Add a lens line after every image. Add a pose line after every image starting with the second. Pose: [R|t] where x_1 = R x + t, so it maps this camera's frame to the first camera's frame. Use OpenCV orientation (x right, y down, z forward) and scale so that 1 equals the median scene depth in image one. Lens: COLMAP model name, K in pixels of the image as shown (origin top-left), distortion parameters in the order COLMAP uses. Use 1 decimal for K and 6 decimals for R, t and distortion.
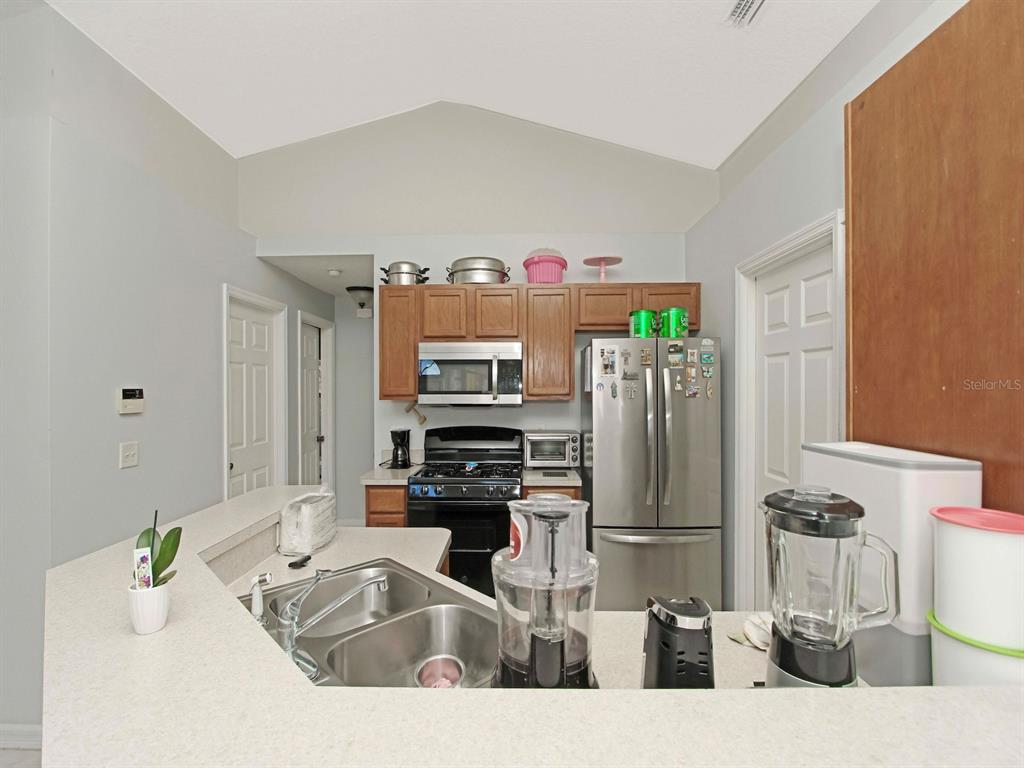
lens RADIAL K [[494.9, 0, 510.0], [0, 494.9, 383.5], [0, 0, 1]] dist [0.020657, 0.000959]
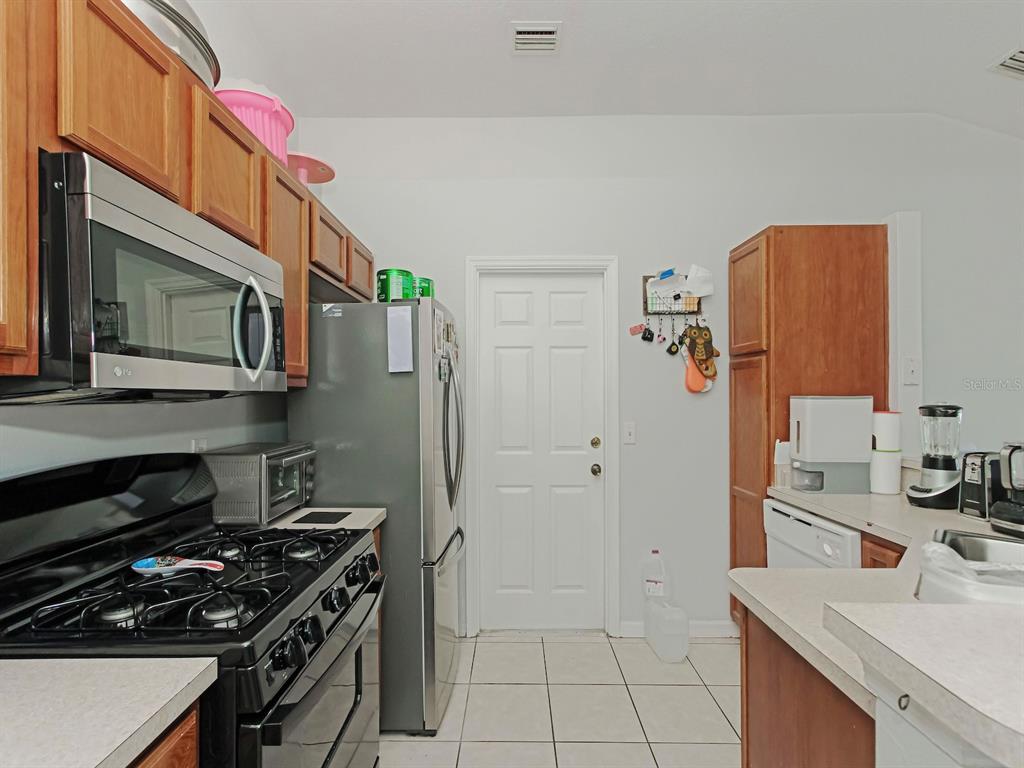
lens RADIAL K [[494.9, 0, 495.2], [0, 494.9, 389.8], [0, 0, 1]] dist [0.020657, 0.000959]
pose [[0.000443, 0.012136, 0.999926, -0.565550], [-0.009976, 0.999877, -0.012131, 0.053057], [-0.999950, -0.009970, 0.000564, 0.925144]]
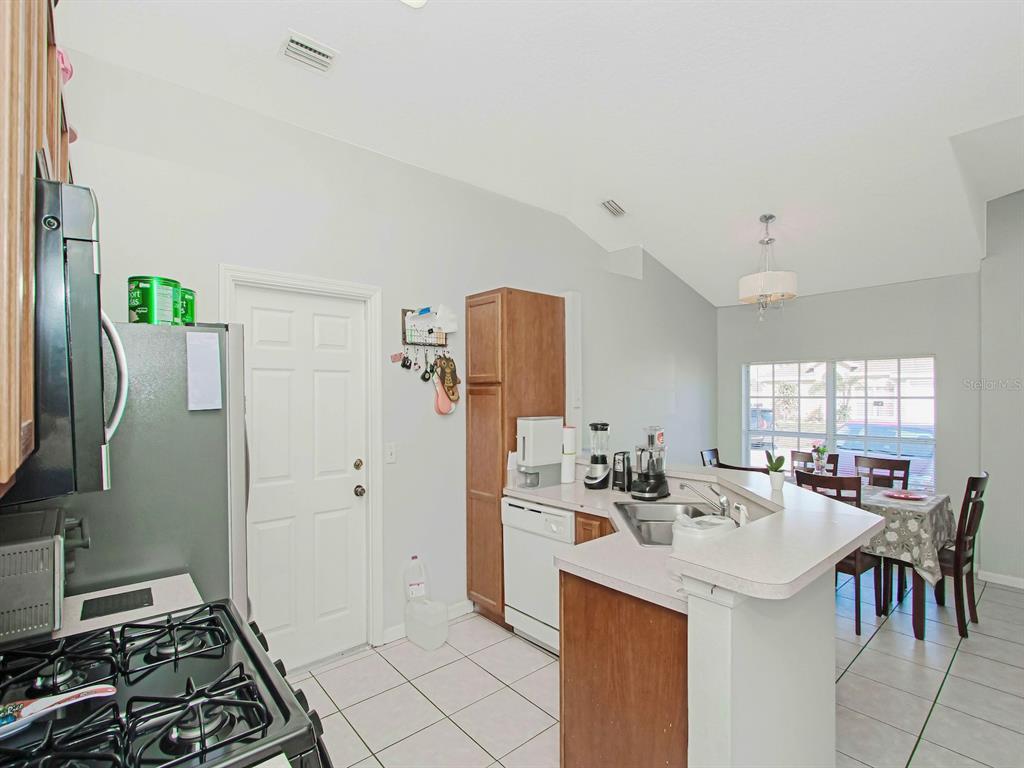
lens RADIAL K [[494.9, 0, 528.1], [0, 494.9, 394.7], [0, 0, 1]] dist [0.020657, 0.000959]
pose [[-0.664233, 0.008665, 0.747475, -0.572278], [-0.003798, 0.999881, -0.014966, 0.013236], [-0.747516, -0.012780, -0.664121, 1.150359]]
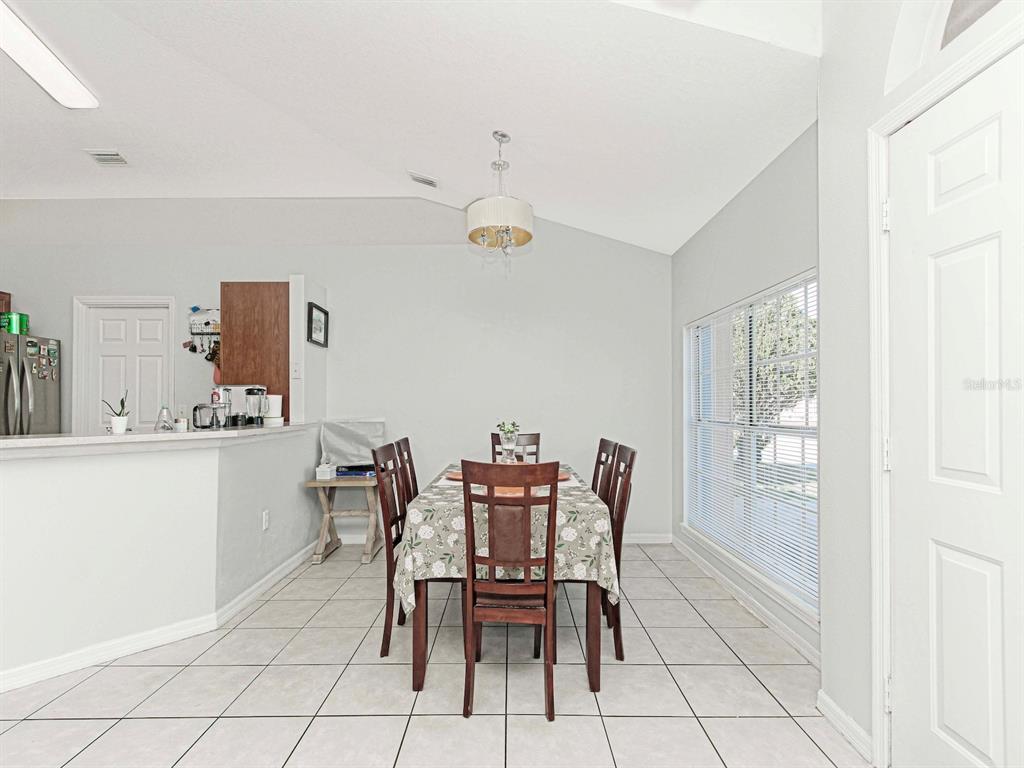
lens RADIAL K [[494.9, 0, 515.6], [0, 494.9, 392.3], [0, 0, 1]] dist [0.020657, 0.000959]
pose [[0.006230, 0.012974, 0.999896, -1.117679], [-0.005215, 0.999903, -0.012941, 0.080553], [-0.999967, -0.005134, 0.006297, -0.406576]]
